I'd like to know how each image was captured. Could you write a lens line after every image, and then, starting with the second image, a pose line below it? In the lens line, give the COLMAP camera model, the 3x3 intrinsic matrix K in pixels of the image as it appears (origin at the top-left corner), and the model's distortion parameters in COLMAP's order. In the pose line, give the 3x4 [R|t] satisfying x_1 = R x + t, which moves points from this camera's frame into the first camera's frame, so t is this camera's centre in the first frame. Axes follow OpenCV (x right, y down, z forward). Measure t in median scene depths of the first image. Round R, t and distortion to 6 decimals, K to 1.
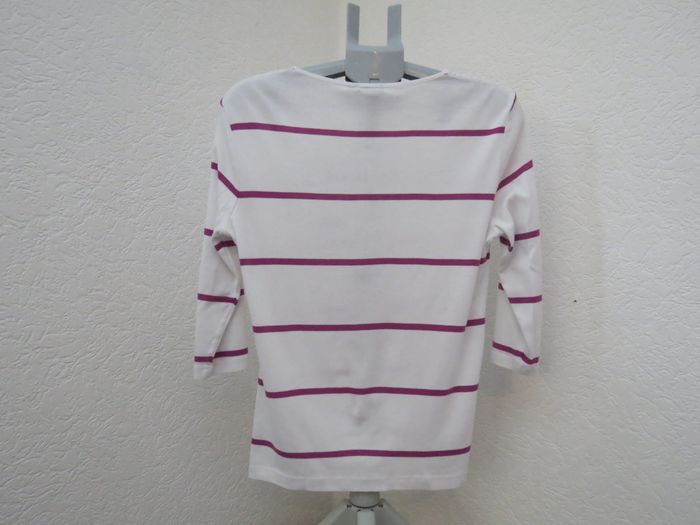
lens RADIAL K [[494.7, 0, 352.2], [0, 494.7, 258.2], [0, 0, 1]] dist [-0.030617, 0.014673]
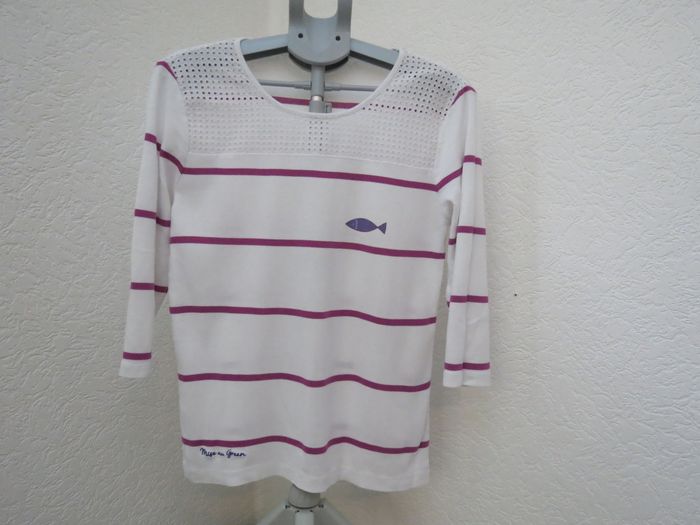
lens RADIAL K [[494.7, 0, 354.2], [0, 494.7, 259.1], [0, 0, 1]] dist [-0.030617, 0.014673]
pose [[0.987352, 0.014249, 0.157905, -0.012317], [-0.019095, 0.999391, 0.029217, -0.005431], [-0.157392, -0.031863, 0.987022, 0.105456]]
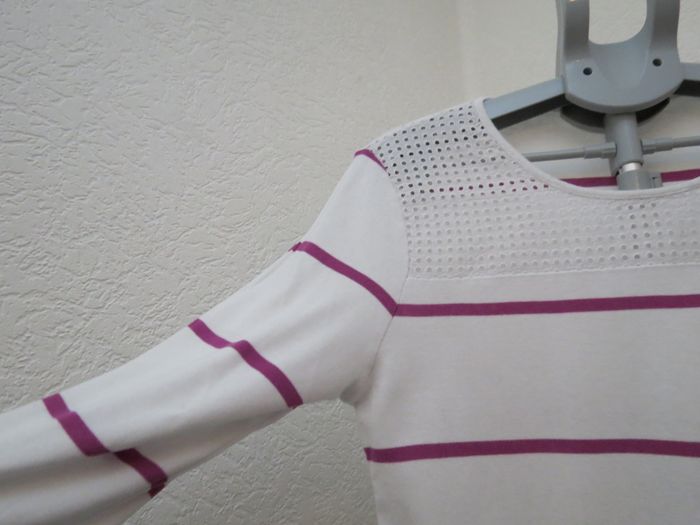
lens RADIAL K [[494.7, 0, 354.3], [0, 494.7, 265.1], [0, 0, 1]] dist [-0.030617, 0.014673]
pose [[0.986892, -0.061794, -0.149085, -0.147535], [0.022843, 0.967976, -0.250000, -0.057246], [0.159759, 0.243317, 0.956699, 0.512922]]
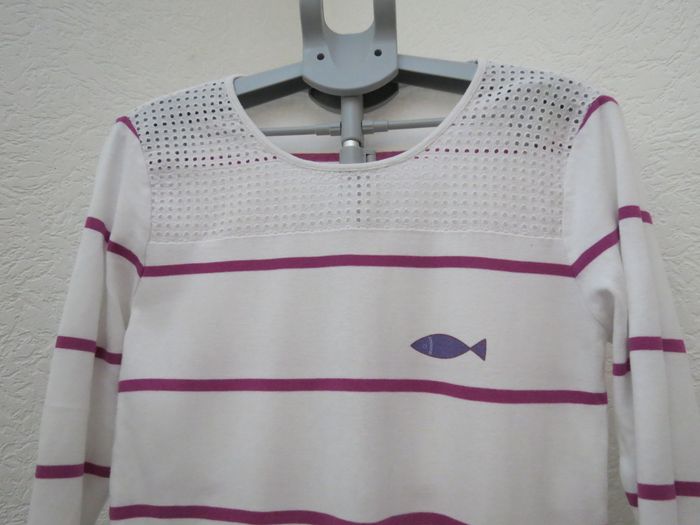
lens RADIAL K [[494.7, 0, 351.1], [0, 494.7, 262.5], [0, 0, 1]] dist [-0.030617, 0.014673]
pose [[0.999296, -0.025696, -0.027337, 0.069436], [0.018526, 0.971562, -0.236059, -0.007668], [0.032626, 0.235386, 0.971354, 0.492377]]
